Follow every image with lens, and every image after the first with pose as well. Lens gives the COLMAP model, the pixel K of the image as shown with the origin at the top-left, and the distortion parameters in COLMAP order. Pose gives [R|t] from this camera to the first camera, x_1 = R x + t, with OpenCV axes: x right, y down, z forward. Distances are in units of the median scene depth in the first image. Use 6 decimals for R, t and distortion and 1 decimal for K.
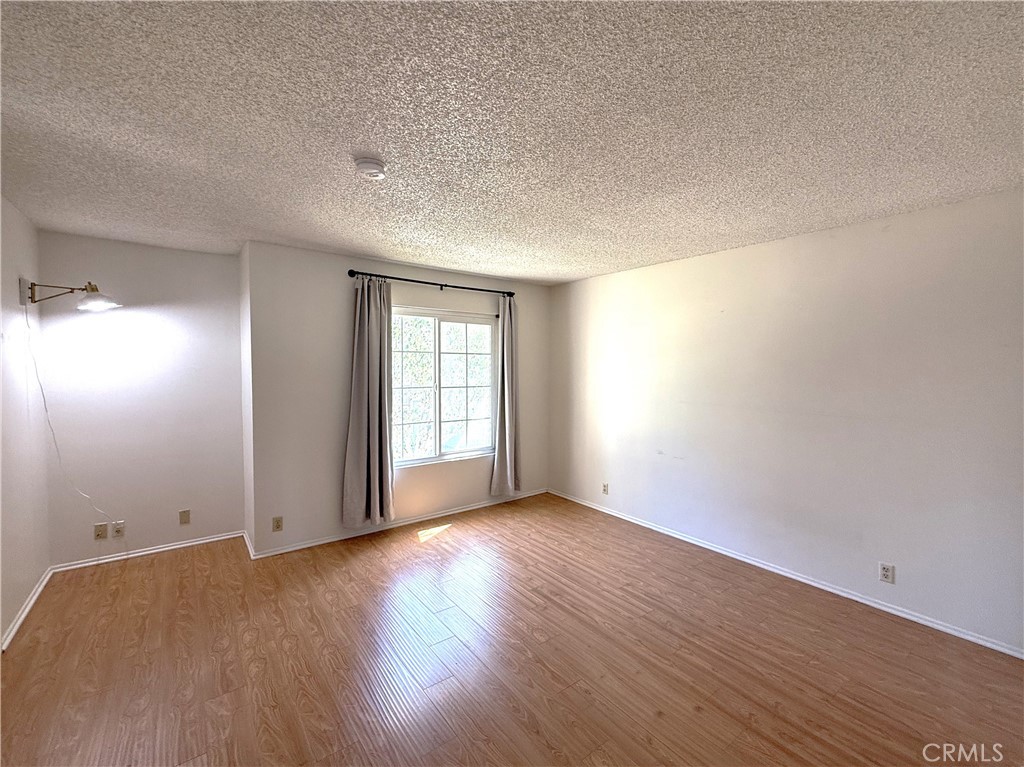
lens RADIAL K [[422.3, 0, 493.3], [0, 422.3, 386.1], [0, 0, 1]] dist [-0.000280, 0.000512]
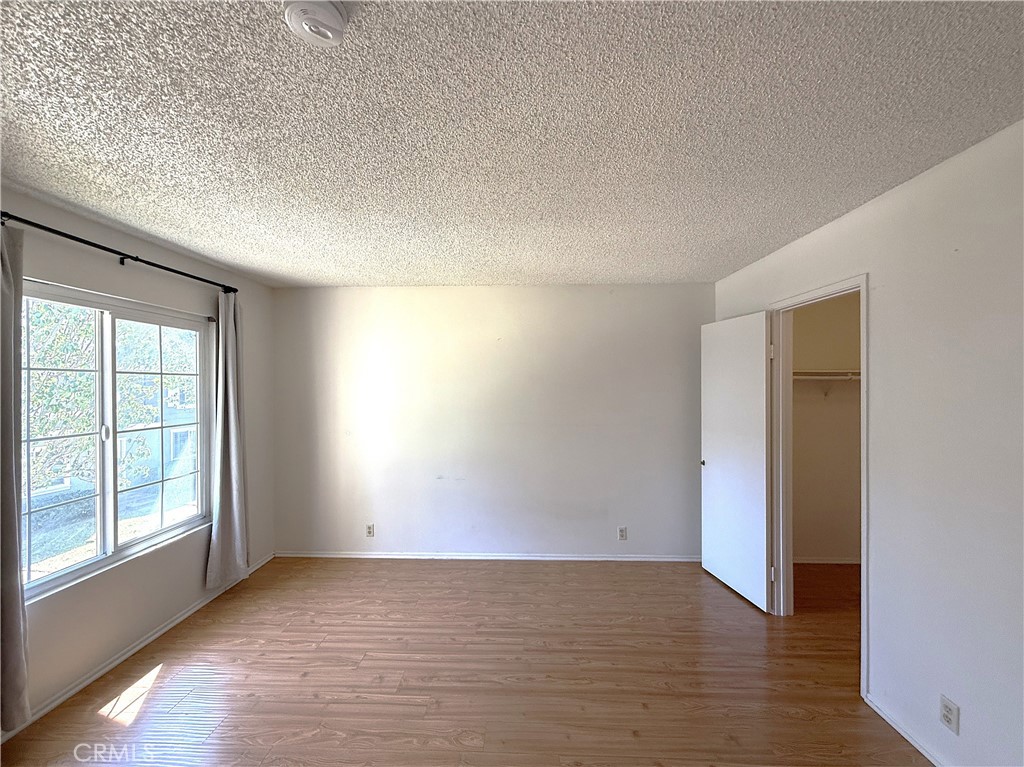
lens RADIAL K [[422.3, 0, 493.3], [0, 422.3, 386.1], [0, 0, 1]] dist [-0.000280, 0.000512]
pose [[0.627860, -0.011122, 0.778247, -0.302346], [0.047105, 0.998608, -0.023731, -0.025916], [-0.776900, 0.051559, 0.627510, 0.292718]]
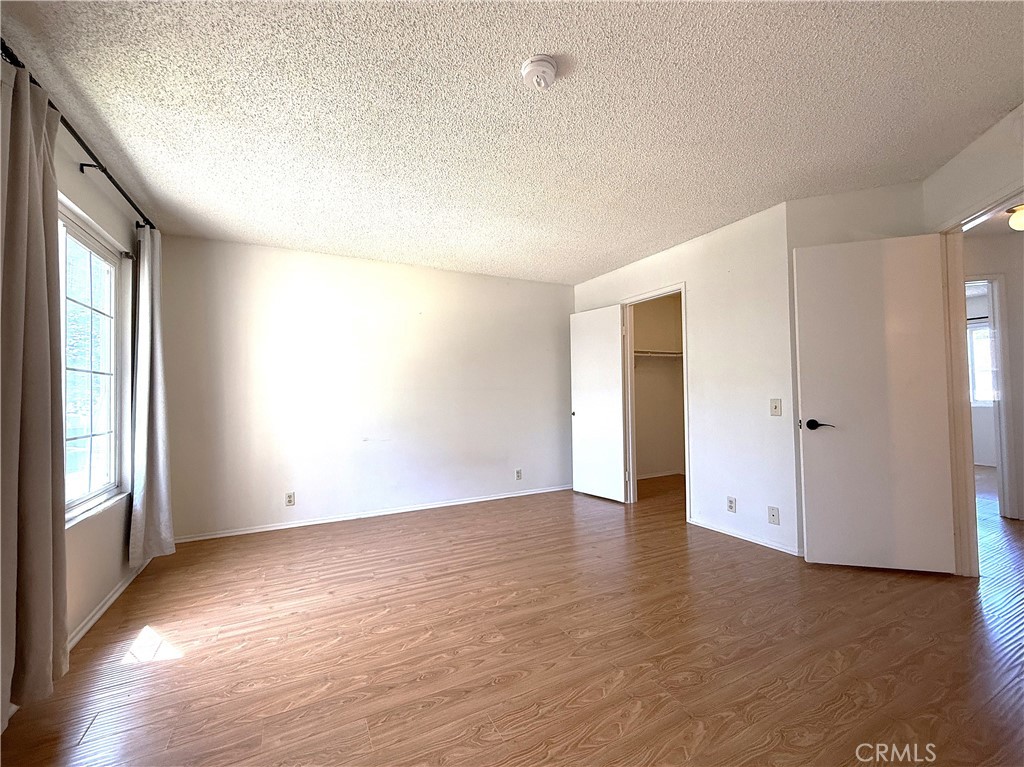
lens RADIAL K [[445.0, 0, 489.4], [0, 445.0, 387.8], [0, 0, 1]] dist [-0.000466, 0.000040]
pose [[0.168167, 0.017933, 0.985595, -0.660175], [0.059901, 0.997801, -0.028375, 0.085604], [-0.983937, 0.063810, 0.166723, 0.543368]]
